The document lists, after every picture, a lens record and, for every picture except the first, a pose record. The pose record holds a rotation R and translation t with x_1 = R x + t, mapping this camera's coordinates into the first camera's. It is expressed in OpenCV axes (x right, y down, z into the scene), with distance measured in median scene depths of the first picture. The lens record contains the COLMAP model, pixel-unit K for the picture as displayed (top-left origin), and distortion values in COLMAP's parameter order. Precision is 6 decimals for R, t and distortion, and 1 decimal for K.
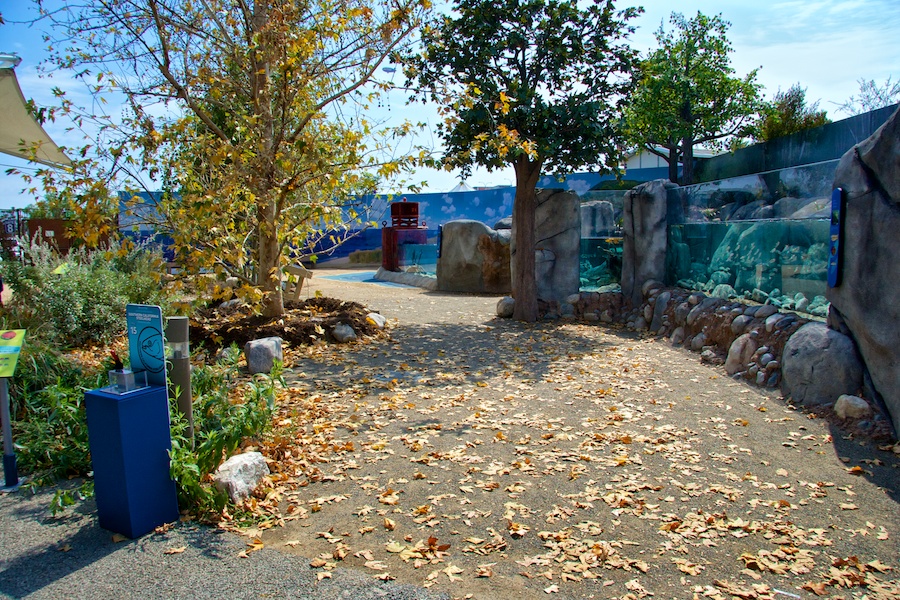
lens RADIAL K [[732.6, 0, 450.1], [0, 732.6, 297.2], [0, 0, 1]] dist [0.012402, 0.004673]
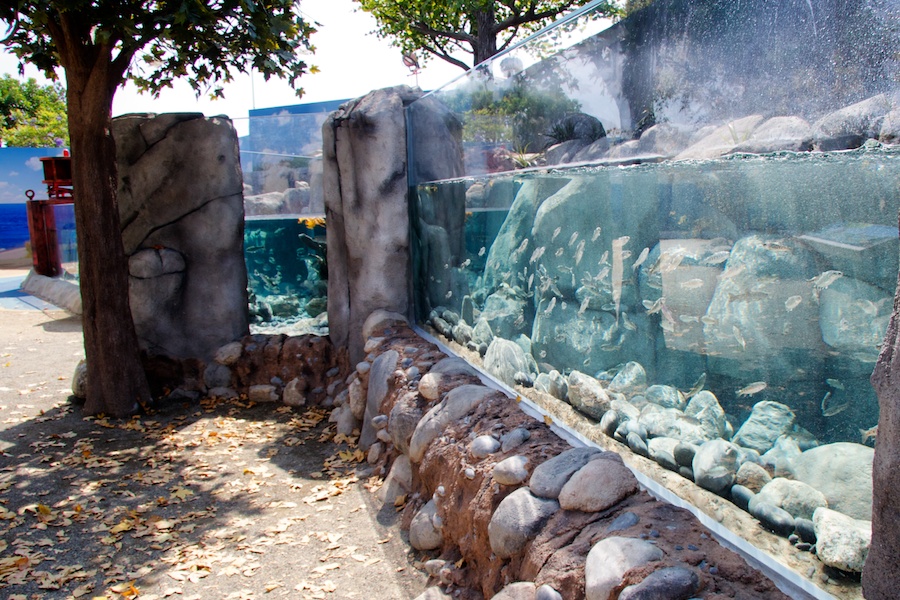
lens RADIAL K [[732.6, 0, 450.1], [0, 732.6, 301.2], [0, 0, 1]] dist [0.012402, 0.004673]
pose [[0.989740, -0.052787, 0.132770, 0.252296], [0.045676, 0.997383, 0.056048, -0.051428], [-0.135381, -0.049408, 0.989561, 0.542483]]
